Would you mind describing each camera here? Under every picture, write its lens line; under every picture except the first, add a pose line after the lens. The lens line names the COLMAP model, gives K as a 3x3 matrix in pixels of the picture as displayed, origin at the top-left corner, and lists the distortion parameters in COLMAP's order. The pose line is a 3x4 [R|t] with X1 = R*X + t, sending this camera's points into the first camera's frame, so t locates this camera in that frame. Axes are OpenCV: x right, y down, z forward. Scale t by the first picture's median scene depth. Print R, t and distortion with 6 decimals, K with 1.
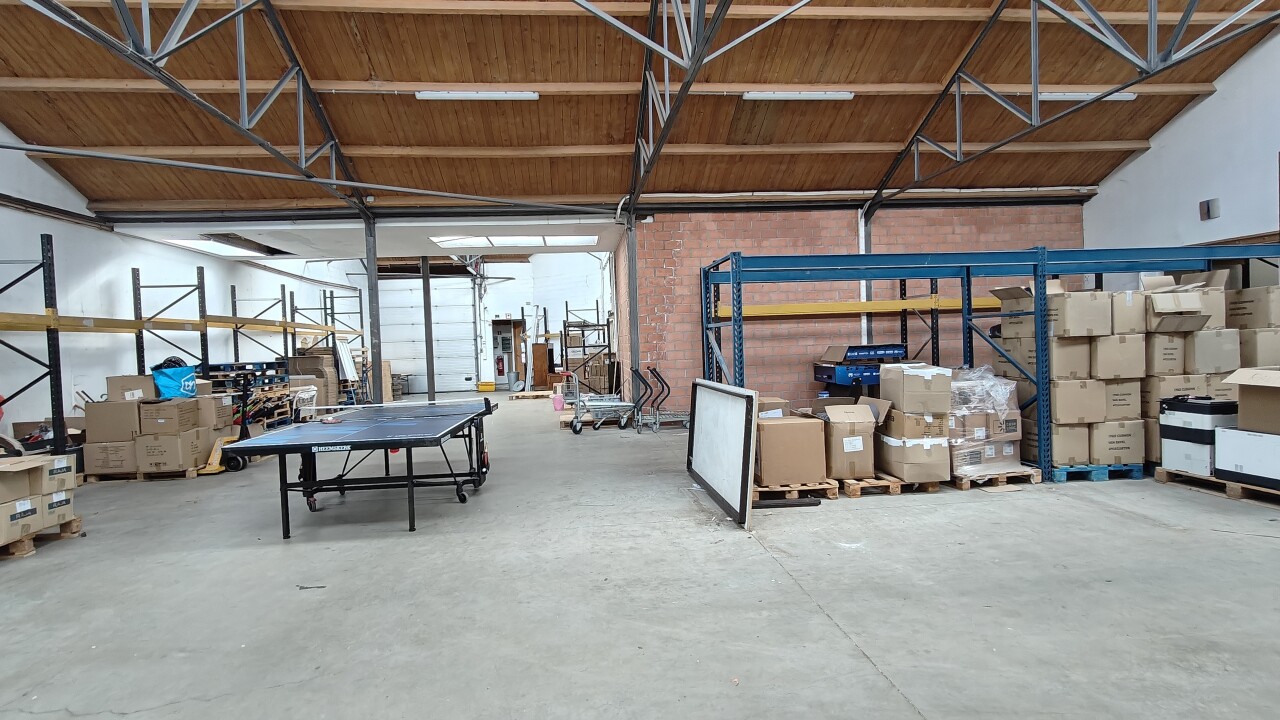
lens RADIAL K [[602.8, 0, 633.5], [0, 602.8, 359.8], [0, 0, 1]] dist [0.004498, 0.003154]
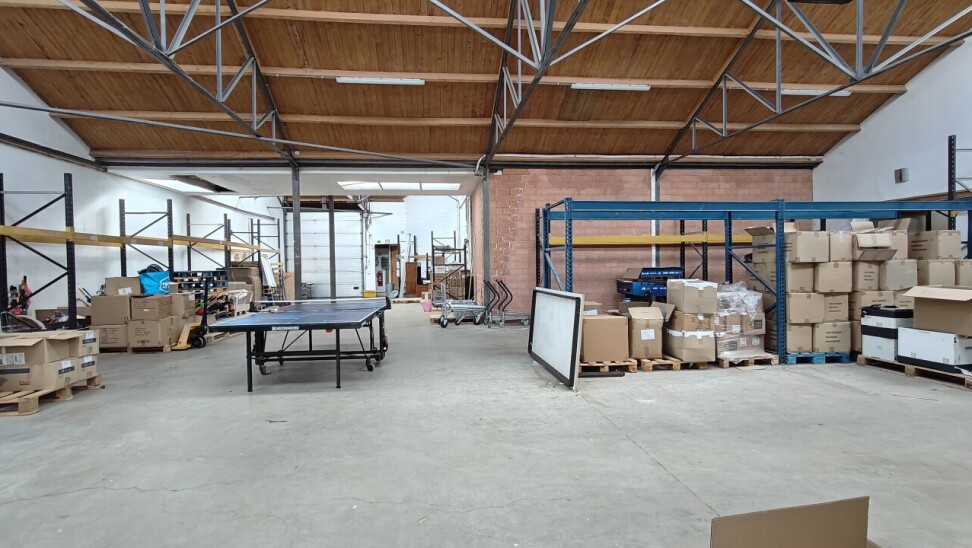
lens RADIAL K [[458.8, 0, 481.1], [0, 458.8, 272.8], [0, 0, 1]] dist [0.005313, 0.002170]
pose [[0.999686, 0.021598, 0.012745, -0.033256], [-0.021452, 0.999704, -0.011496, 0.011351], [-0.012989, 0.011219, 0.999853, -0.057719]]
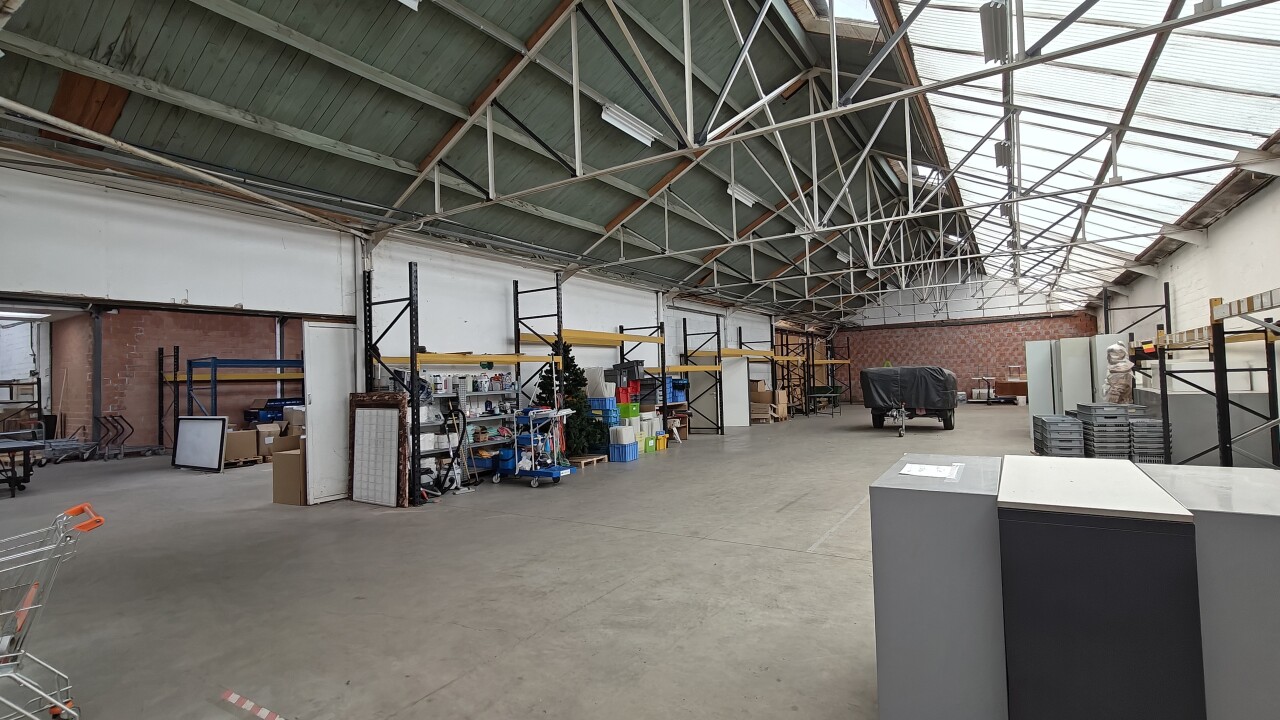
lens RADIAL K [[602.8, 0, 629.6], [0, 602.8, 358.3], [0, 0, 1]] dist [0.004498, 0.003154]
pose [[0.635511, 0.043395, 0.770872, -0.417359], [0.029784, 0.996298, -0.080639, 0.039688], [-0.771517, 0.074207, 0.631866, -1.159151]]
